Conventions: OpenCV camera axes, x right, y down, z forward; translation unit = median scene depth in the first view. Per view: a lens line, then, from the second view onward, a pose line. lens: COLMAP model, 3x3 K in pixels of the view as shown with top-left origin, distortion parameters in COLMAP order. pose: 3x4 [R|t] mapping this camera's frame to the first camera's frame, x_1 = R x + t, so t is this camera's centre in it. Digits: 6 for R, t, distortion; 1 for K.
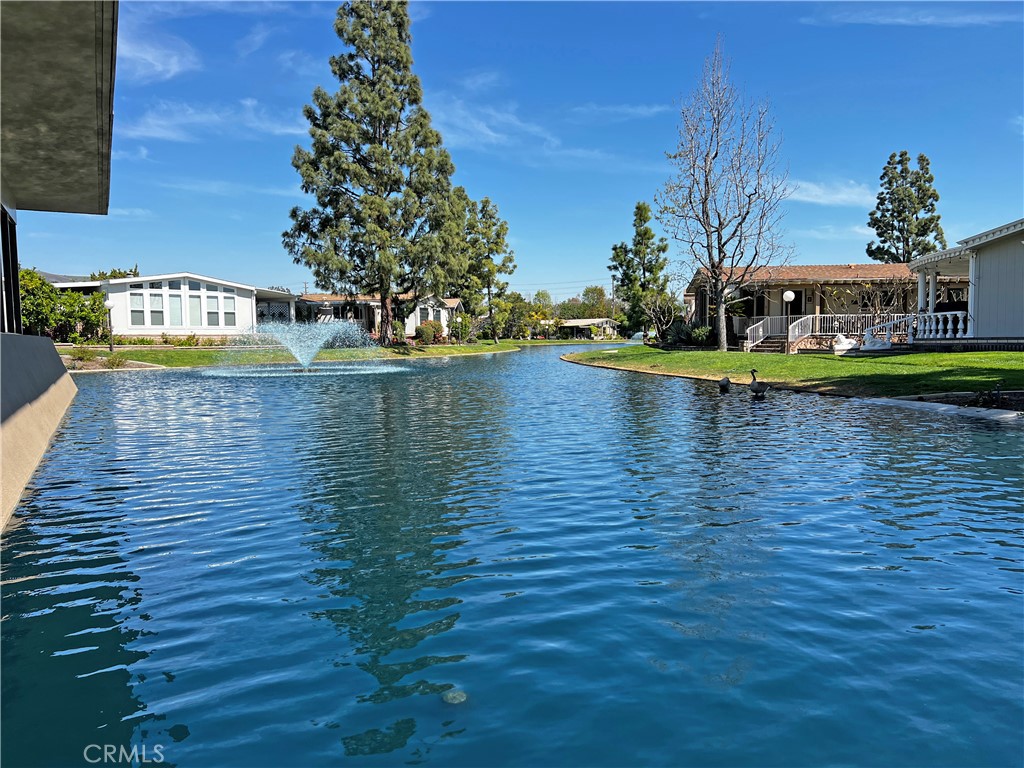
lens RADIAL K [[772.8, 0, 510.9], [0, 772.8, 385.3], [0, 0, 1]] dist [-0.048152, -0.004318]
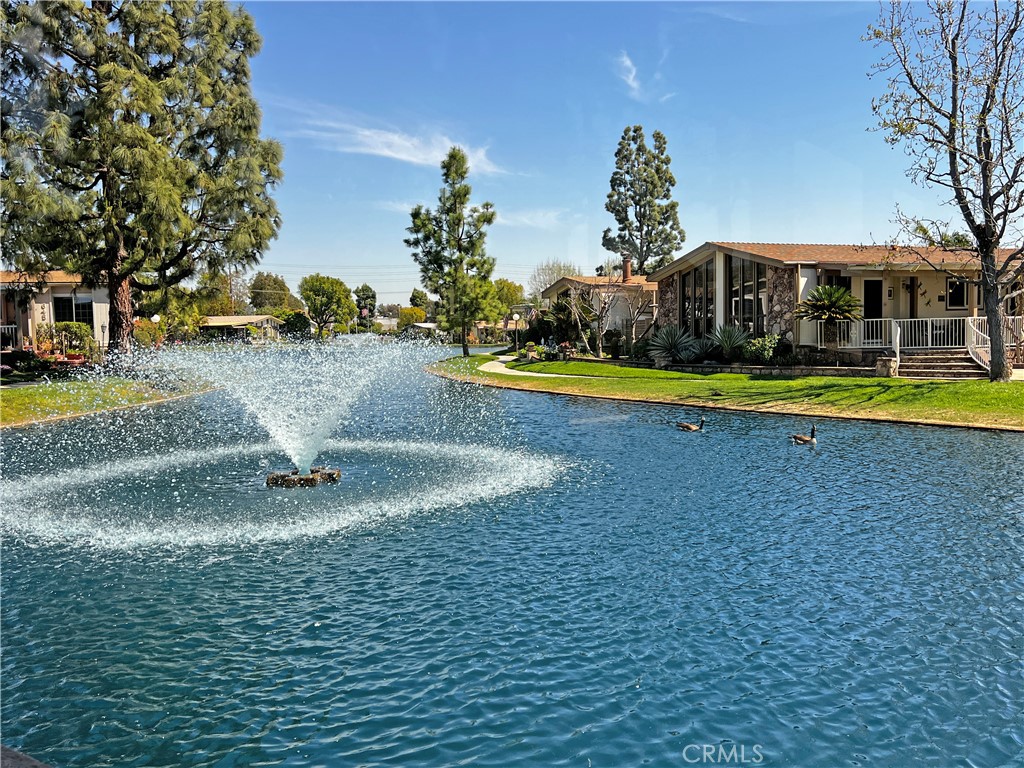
lens RADIAL K [[905.6, 0, 513.4], [0, 905.6, 381.3], [0, 0, 1]] dist [-0.009142, -0.001323]
pose [[0.881660, -0.022951, 0.471327, -0.104840], [0.029265, 0.999553, -0.006071, -0.014529], [-0.470977, 0.019146, 0.881938, 0.162606]]
